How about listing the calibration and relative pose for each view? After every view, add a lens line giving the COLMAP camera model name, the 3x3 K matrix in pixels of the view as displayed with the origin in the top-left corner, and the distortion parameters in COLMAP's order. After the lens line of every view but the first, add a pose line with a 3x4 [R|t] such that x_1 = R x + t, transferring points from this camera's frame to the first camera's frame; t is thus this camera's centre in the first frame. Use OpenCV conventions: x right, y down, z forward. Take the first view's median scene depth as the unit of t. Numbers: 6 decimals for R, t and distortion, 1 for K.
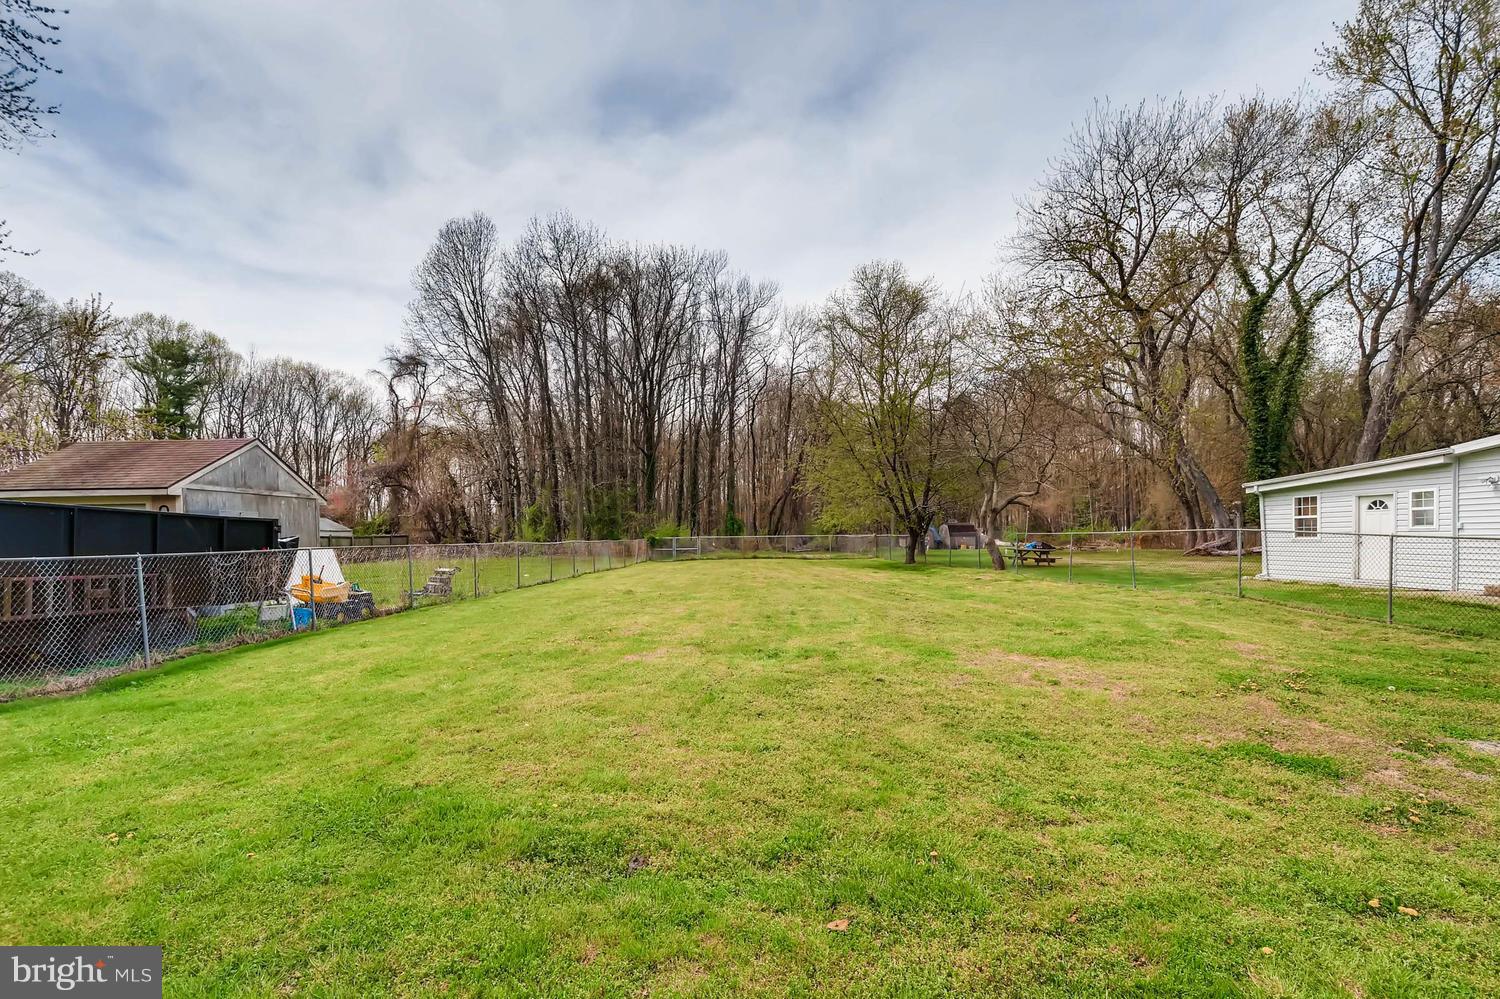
lens RADIAL K [[670.6, 0, 749.5], [0, 670.6, 534.9], [0, 0, 1]] dist [0.031225, -0.000279]
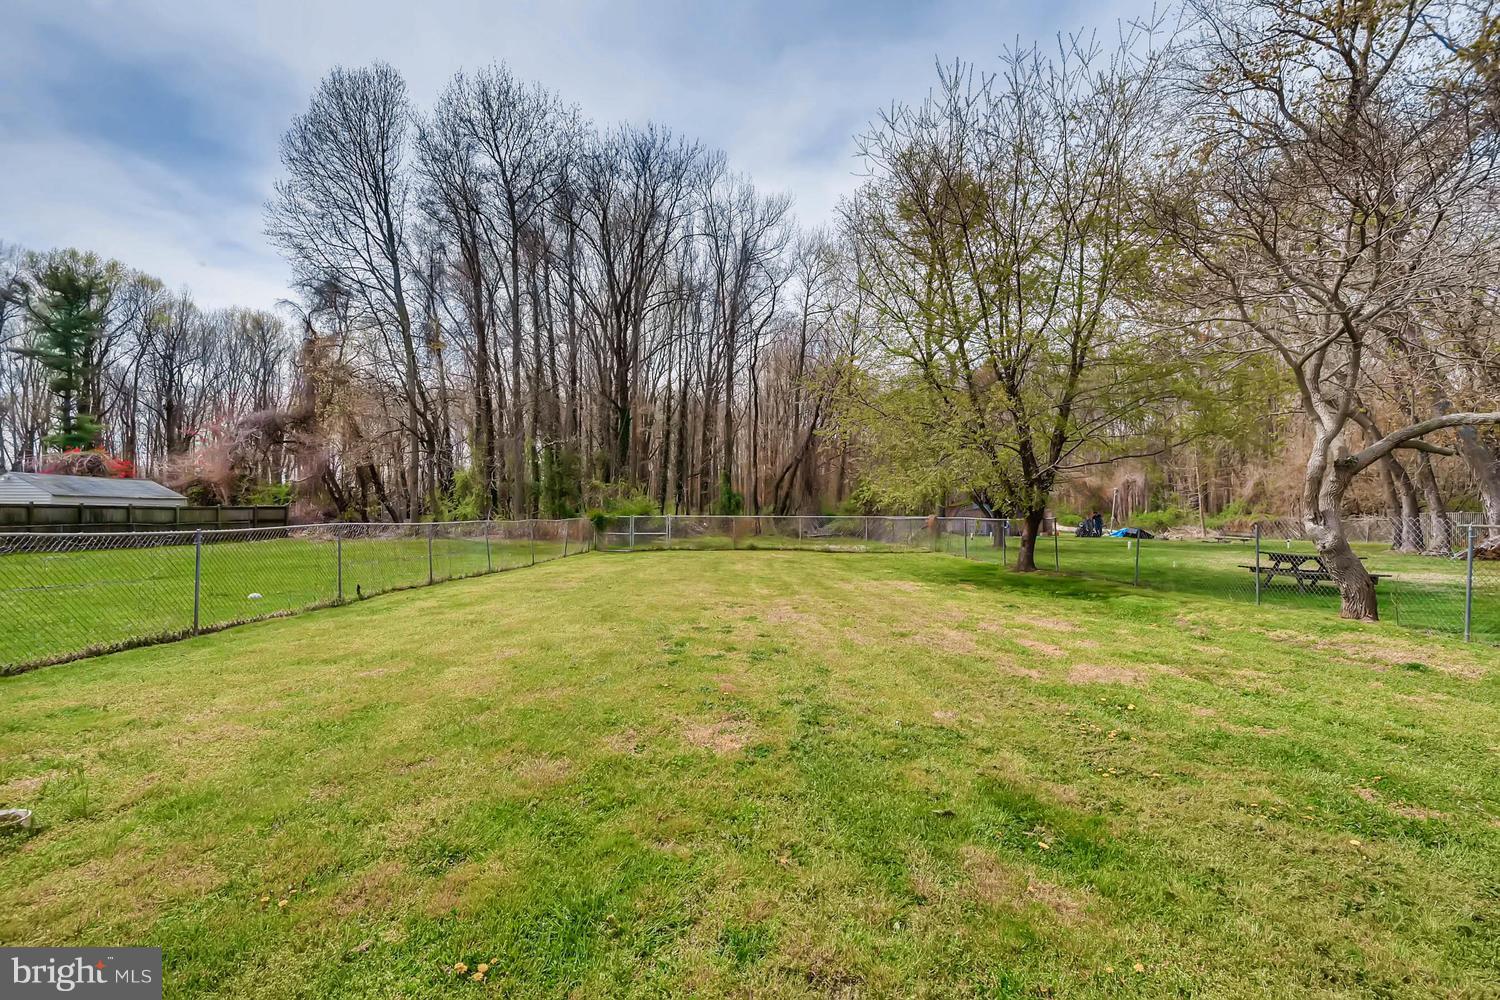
lens RADIAL K [[654.0, 0, 731.5], [0, 654.0, 509.2], [0, 0, 1]] dist [-0.000524, -0.000049]
pose [[0.999247, 0.016517, -0.035105, 0.006185], [-0.016663, 0.999854, -0.003856, -0.001336], [0.035036, 0.004438, 0.999376, 0.245347]]
